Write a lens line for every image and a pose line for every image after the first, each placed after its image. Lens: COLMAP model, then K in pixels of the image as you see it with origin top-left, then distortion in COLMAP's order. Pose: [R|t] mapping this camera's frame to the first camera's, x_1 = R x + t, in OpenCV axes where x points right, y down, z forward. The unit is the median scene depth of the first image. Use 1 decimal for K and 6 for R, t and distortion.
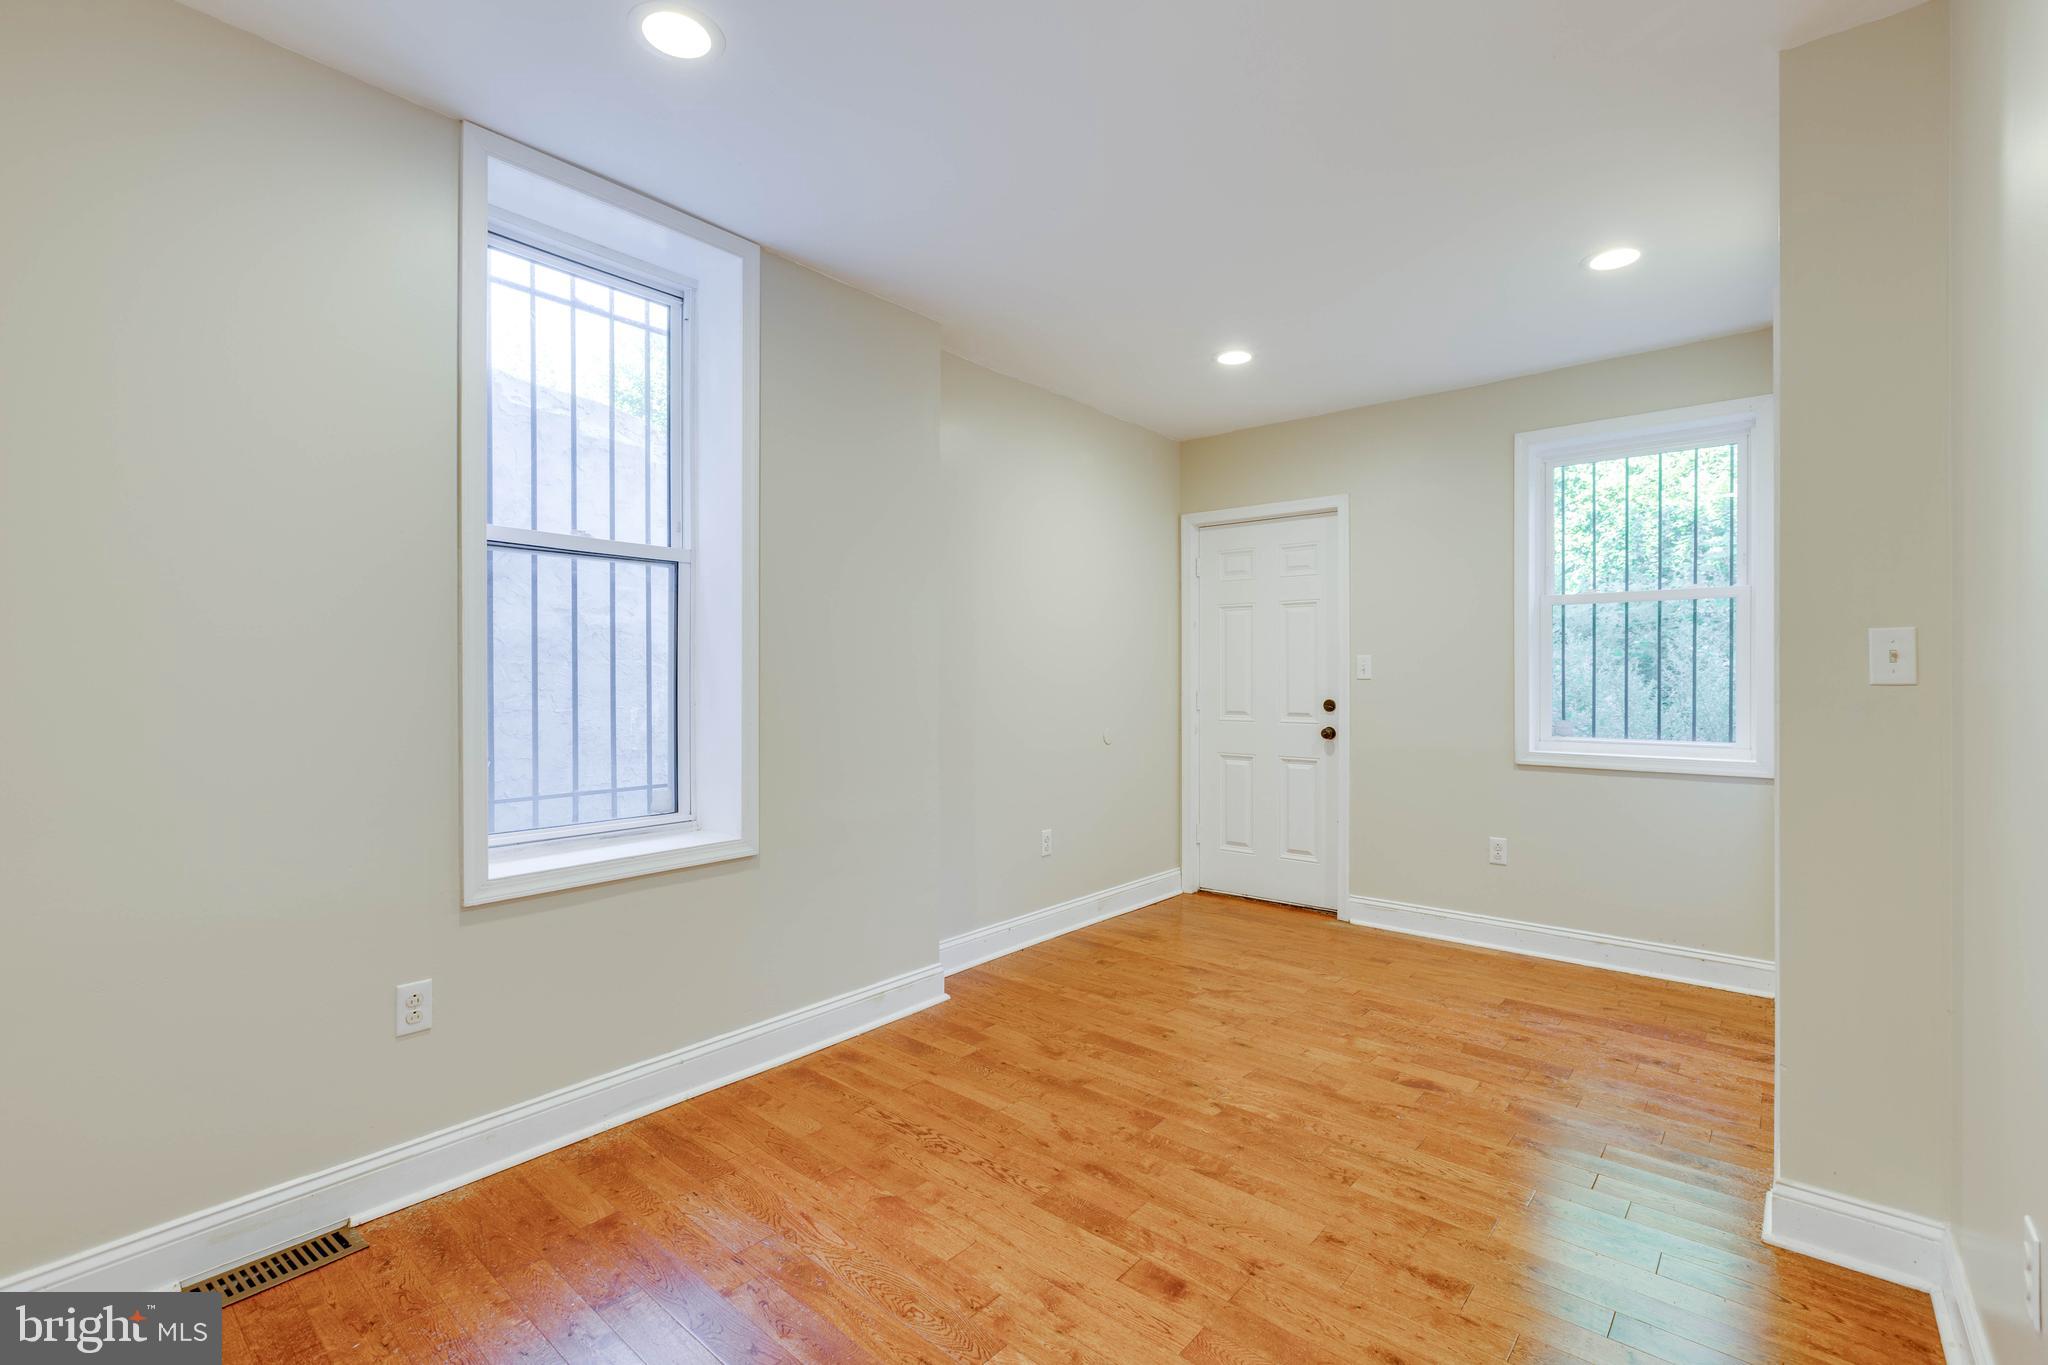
lens RADIAL K [[918.7, 0, 1023.4], [0, 918.7, 670.9], [0, 0, 1]] dist [0.008806, -0.000075]
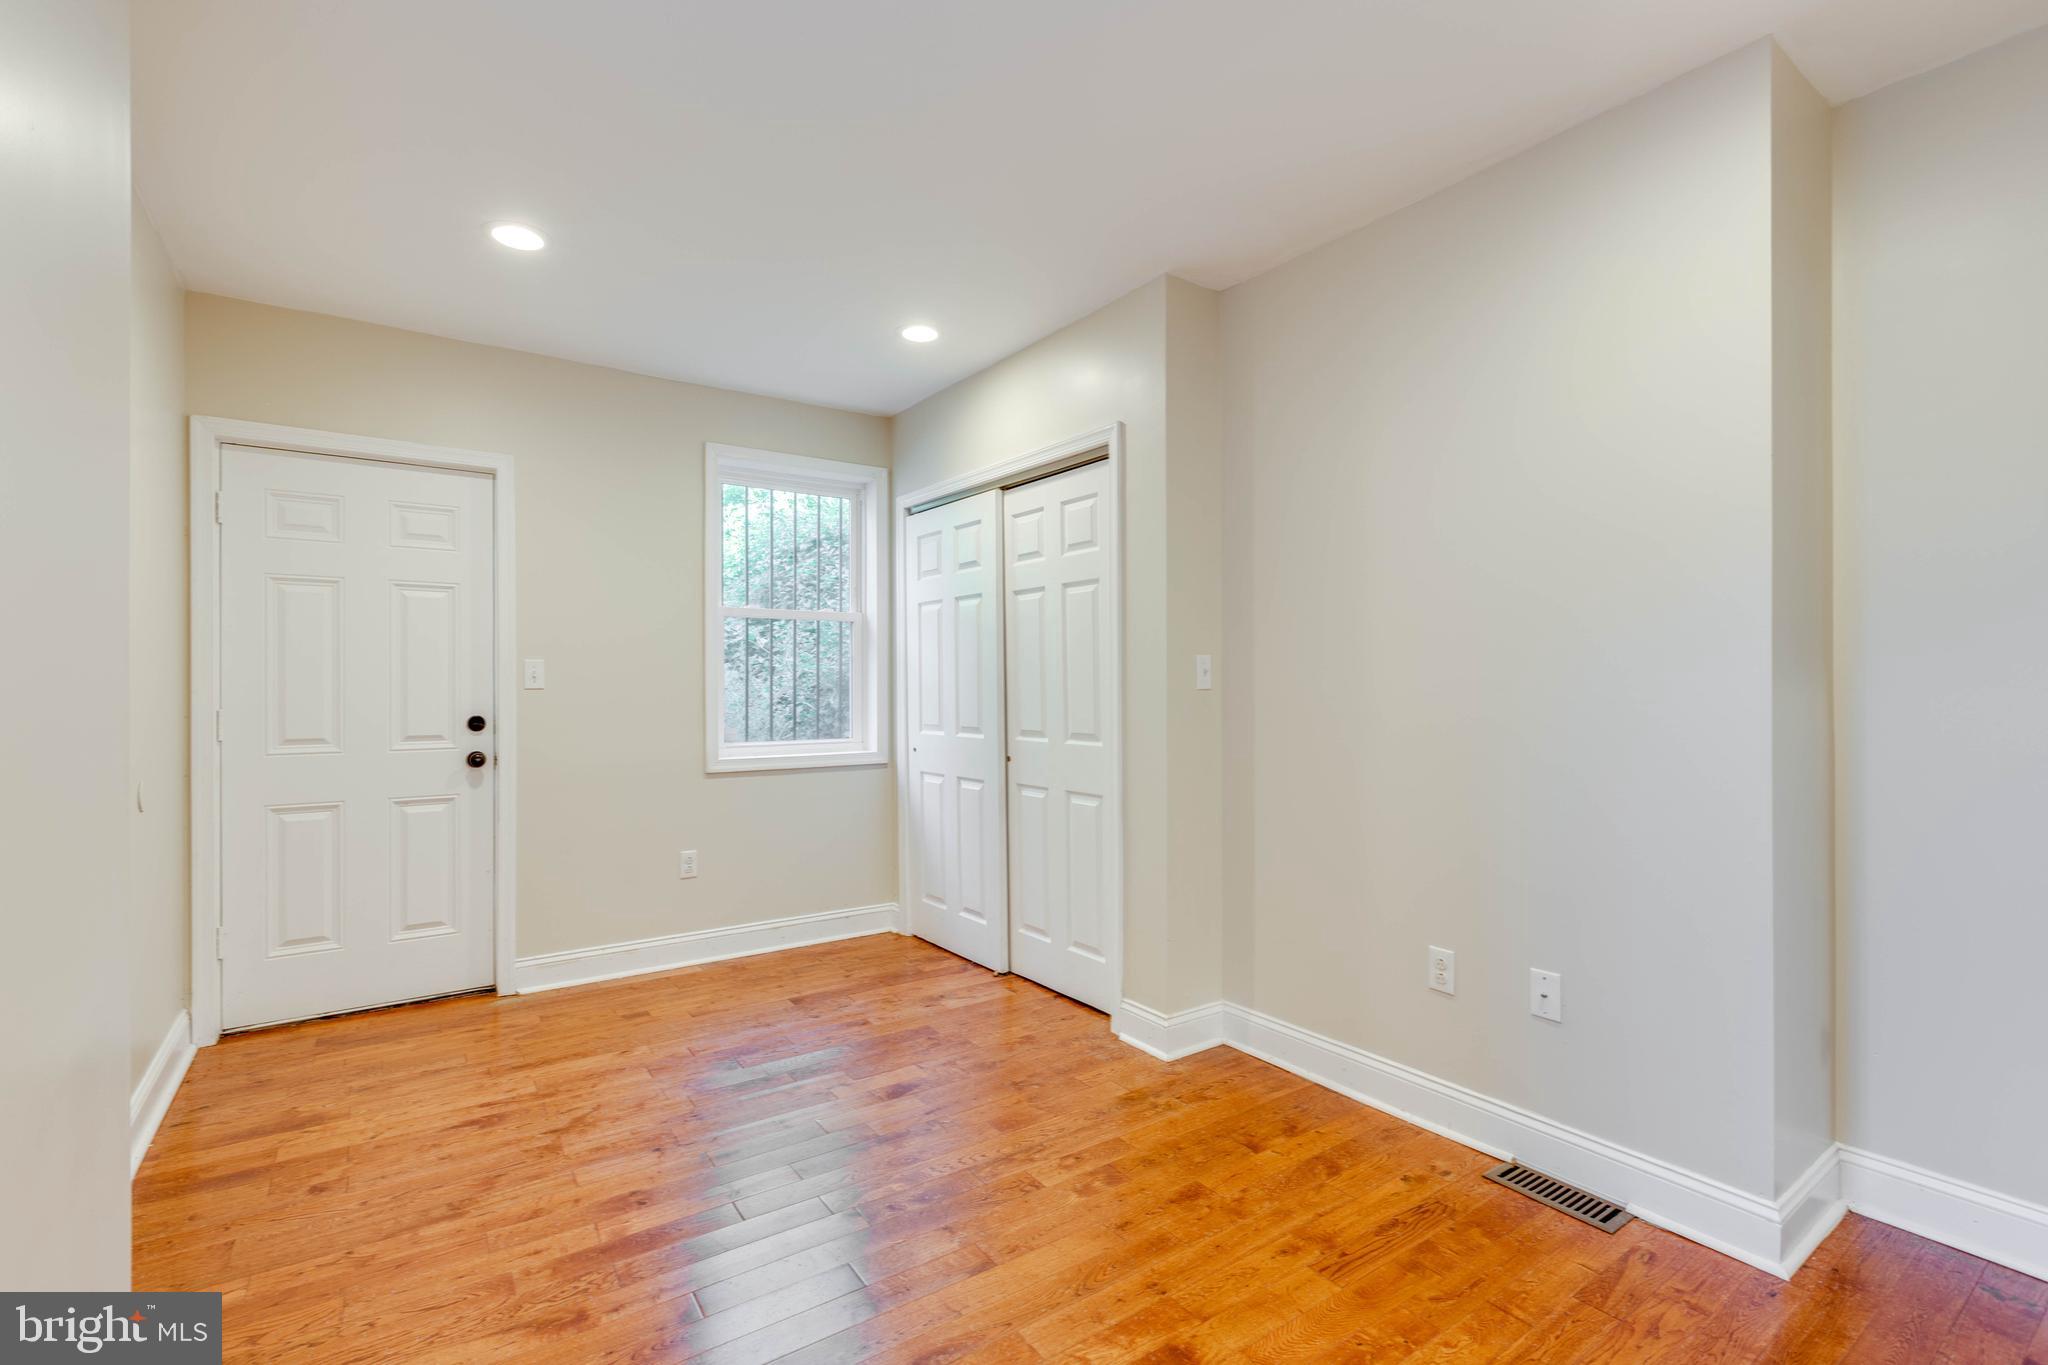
lens RADIAL K [[918.7, 0, 1028.5], [0, 918.7, 681.8], [0, 0, 1]] dist [0.008806, -0.000075]
pose [[0.253815, 0.003035, 0.967248, -0.353745], [-0.004480, 0.999988, -0.001962, 0.002745], [-0.967243, -0.003835, 0.253825, 0.427215]]
